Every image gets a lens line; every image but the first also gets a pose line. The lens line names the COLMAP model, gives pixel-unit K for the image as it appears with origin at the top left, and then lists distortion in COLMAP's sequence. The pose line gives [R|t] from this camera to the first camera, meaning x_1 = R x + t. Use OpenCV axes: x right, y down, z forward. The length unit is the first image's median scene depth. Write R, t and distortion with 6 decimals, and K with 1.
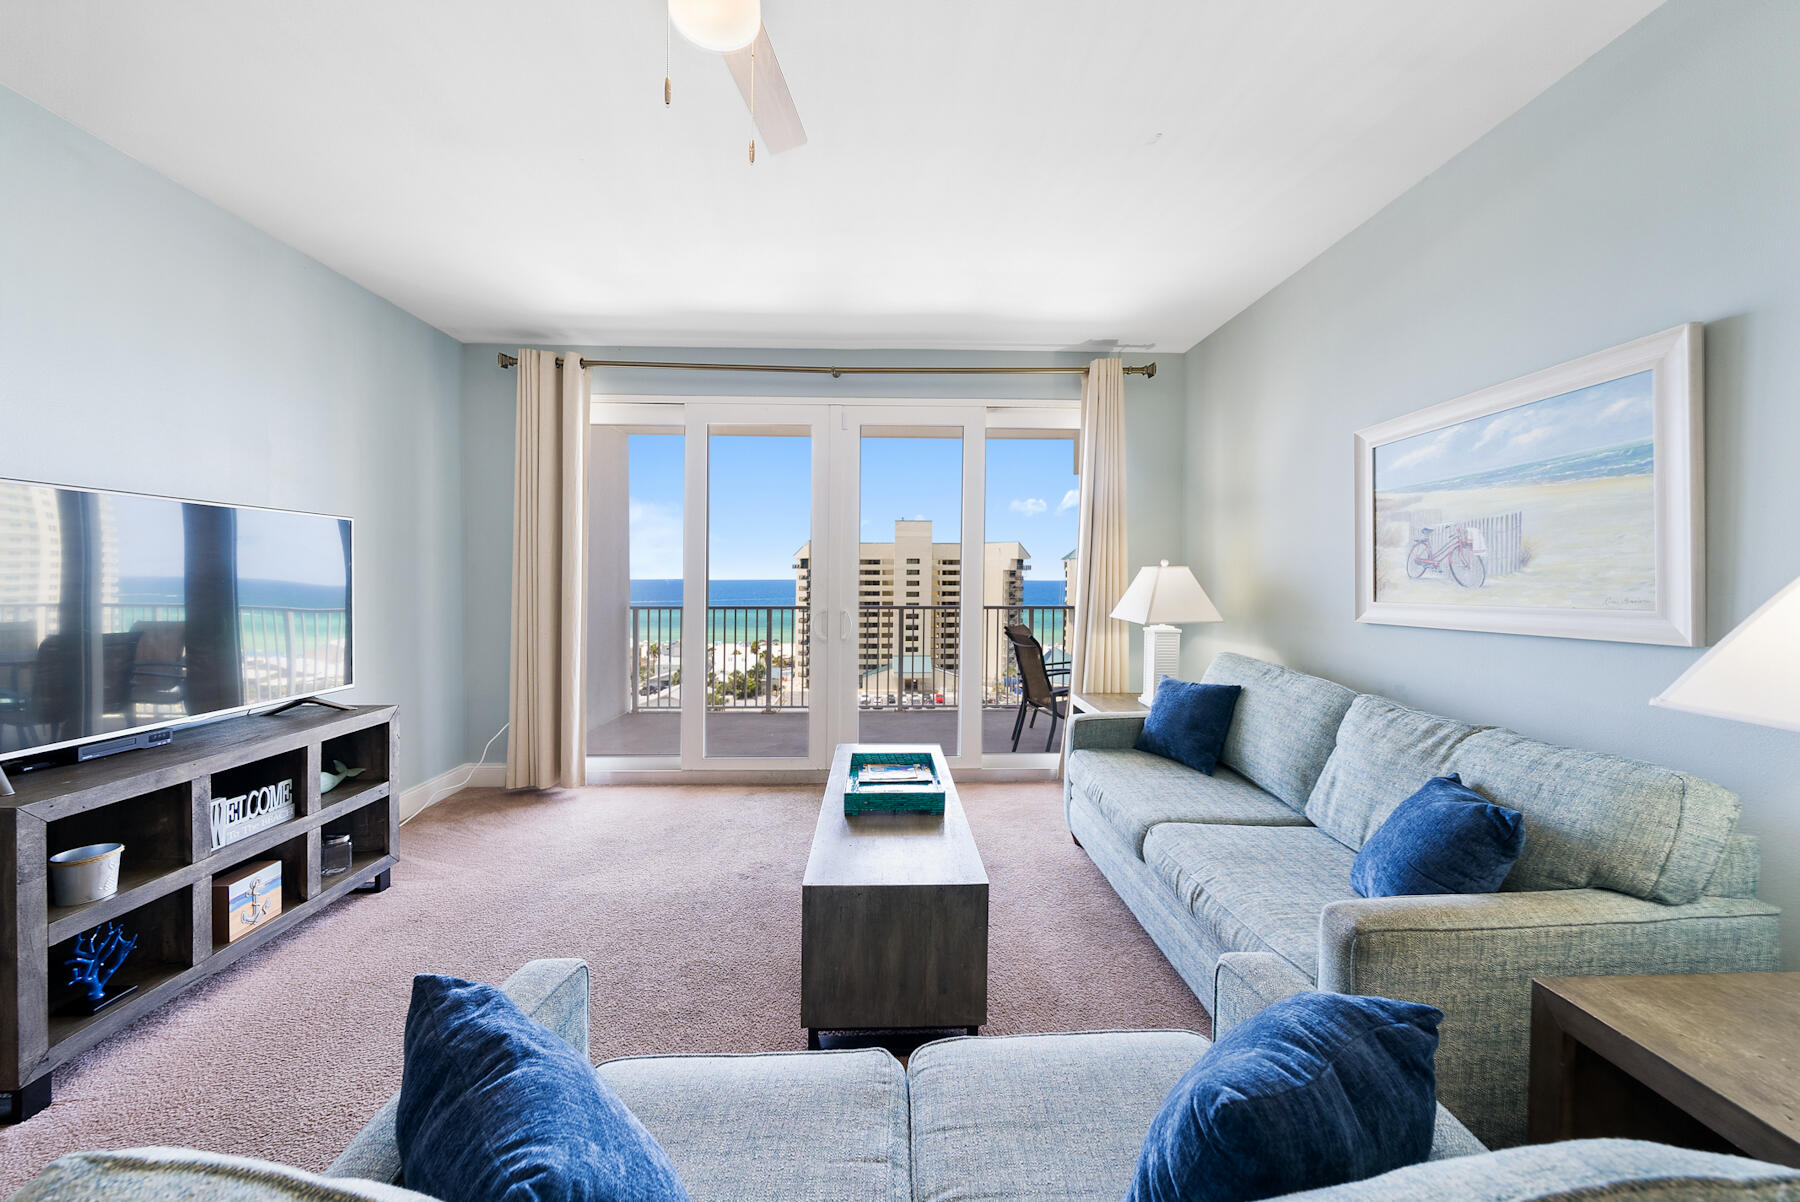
lens RADIAL K [[641.1, 0, 905.5], [0, 641.1, 584.5], [0, 0, 1]] dist [-0.002096, 0.000020]
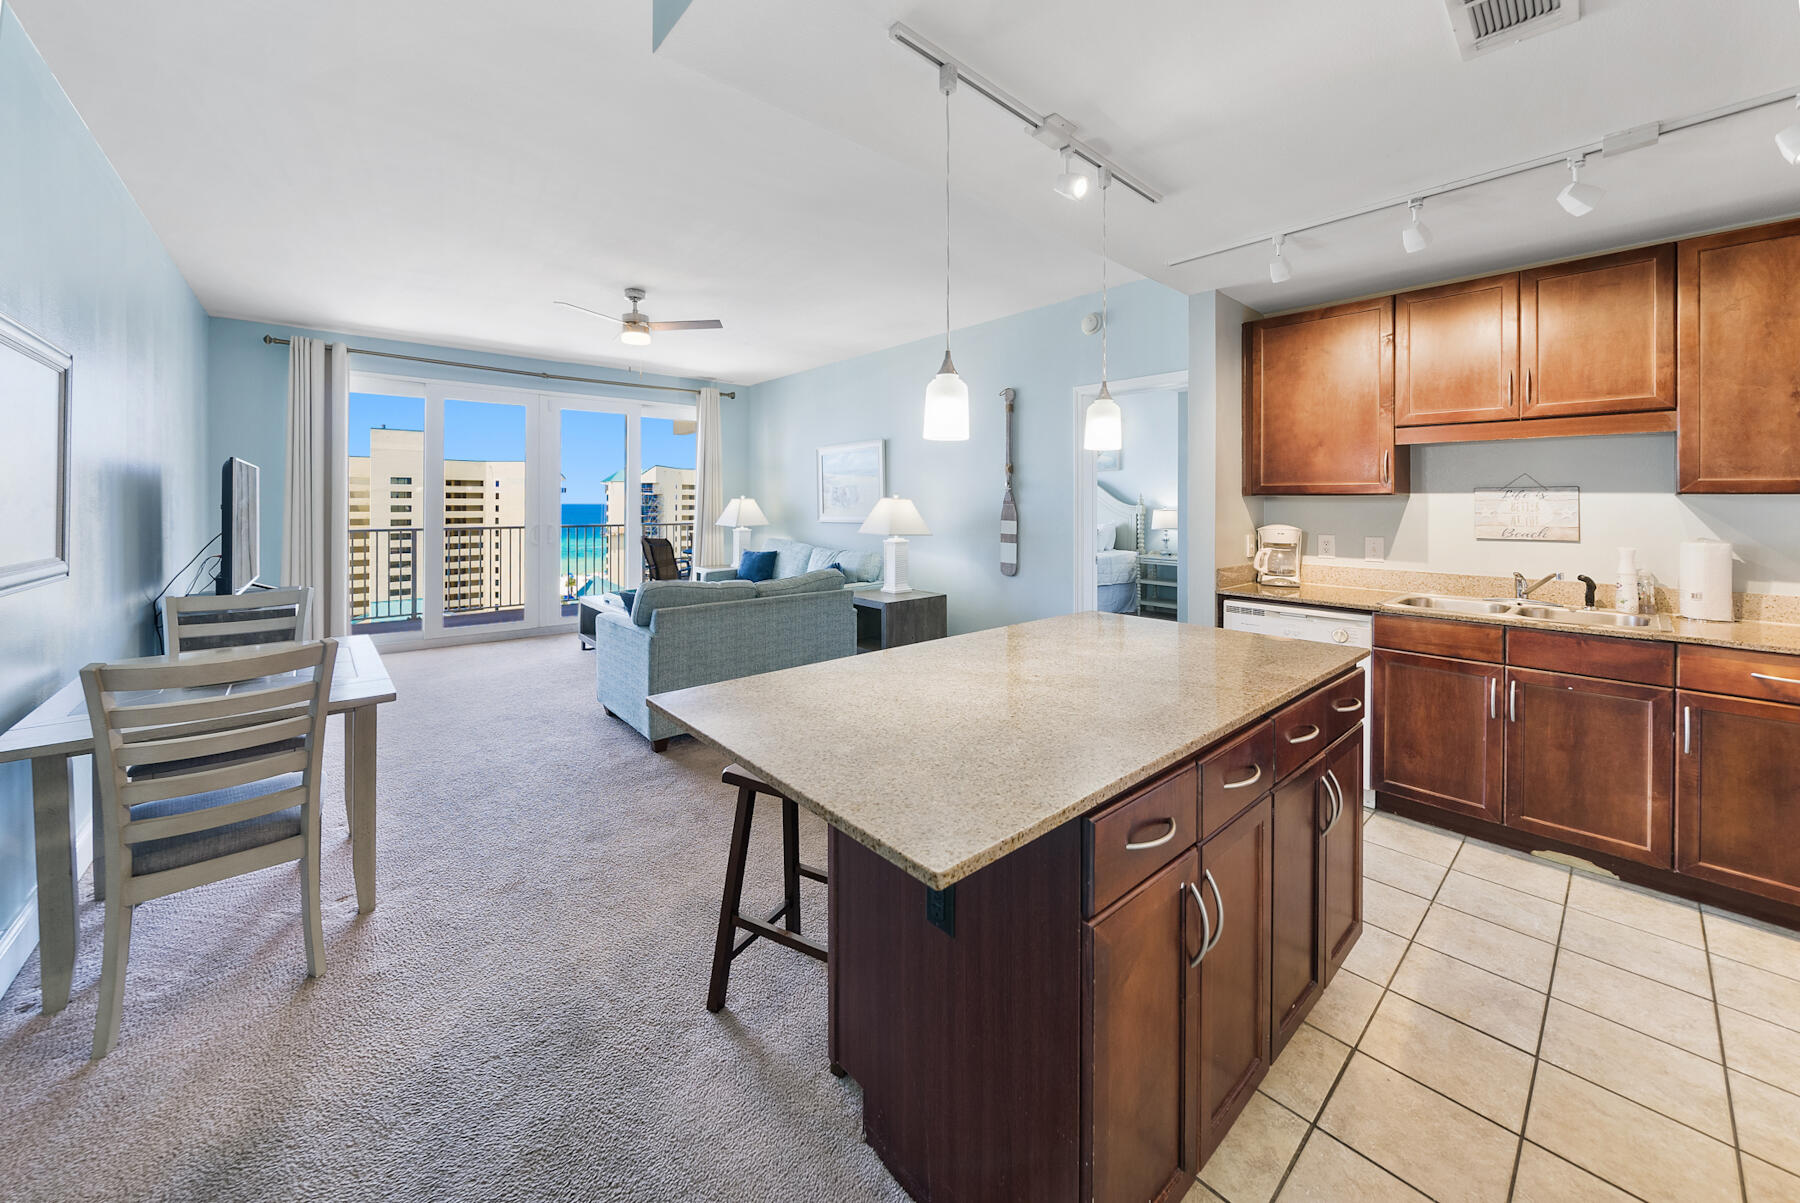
lens RADIAL K [[642.9, 0, 902.1], [0, 642.9, 505.7], [0, 0, 1]] dist [-0.001001, -0.000054]
pose [[0.775160, -0.003596, 0.631755, -0.513087], [0.005828, 0.999982, -0.001459, -0.000275], [-0.631738, 0.004813, 0.775167, -0.940510]]
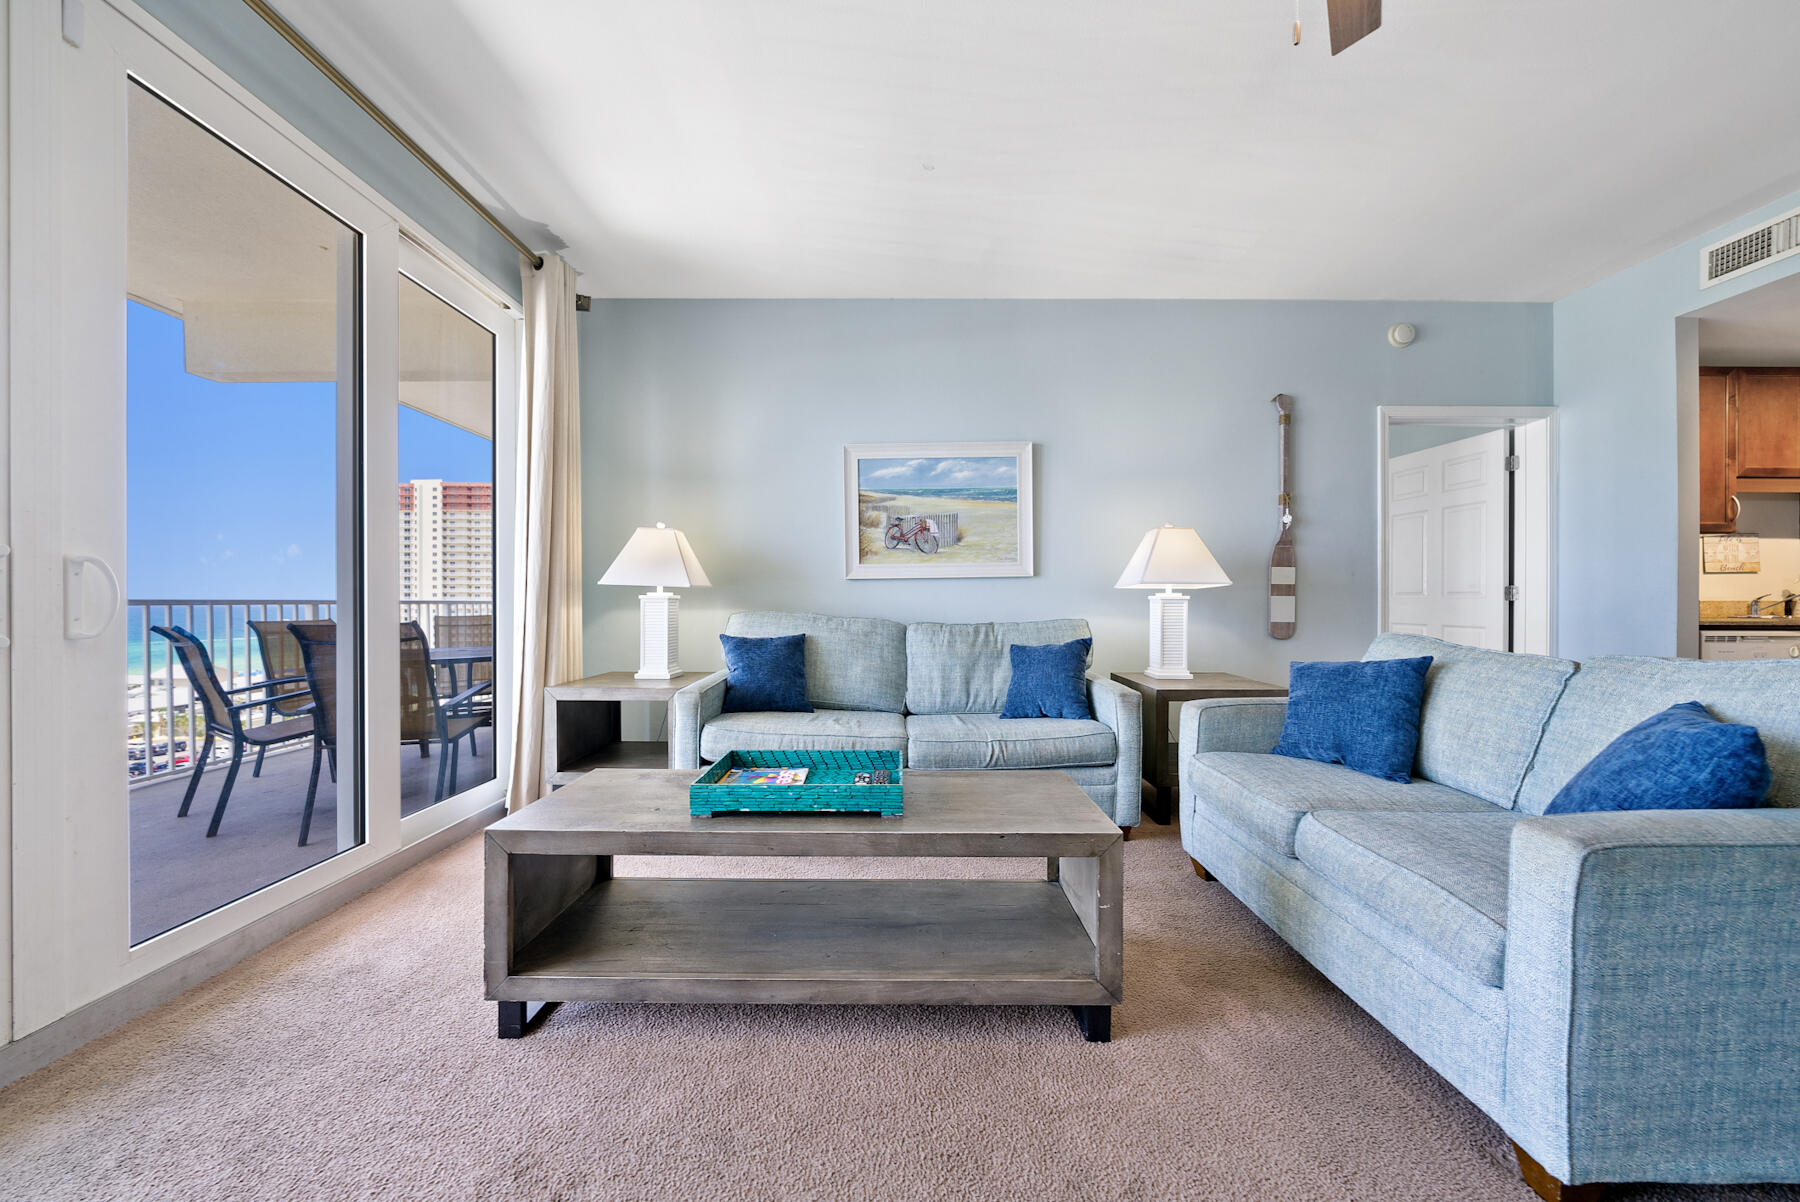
lens RADIAL K [[639.3, 0, 895.6], [0, 639.3, 600.8], [0, 0, 1]] dist [-0.004029, -0.000132]
pose [[0.047576, -0.001350, 0.998867, -0.541495], [0.010292, 0.999947, 0.000861, 0.082088], [-0.998815, 0.010240, 0.047588, 0.632584]]
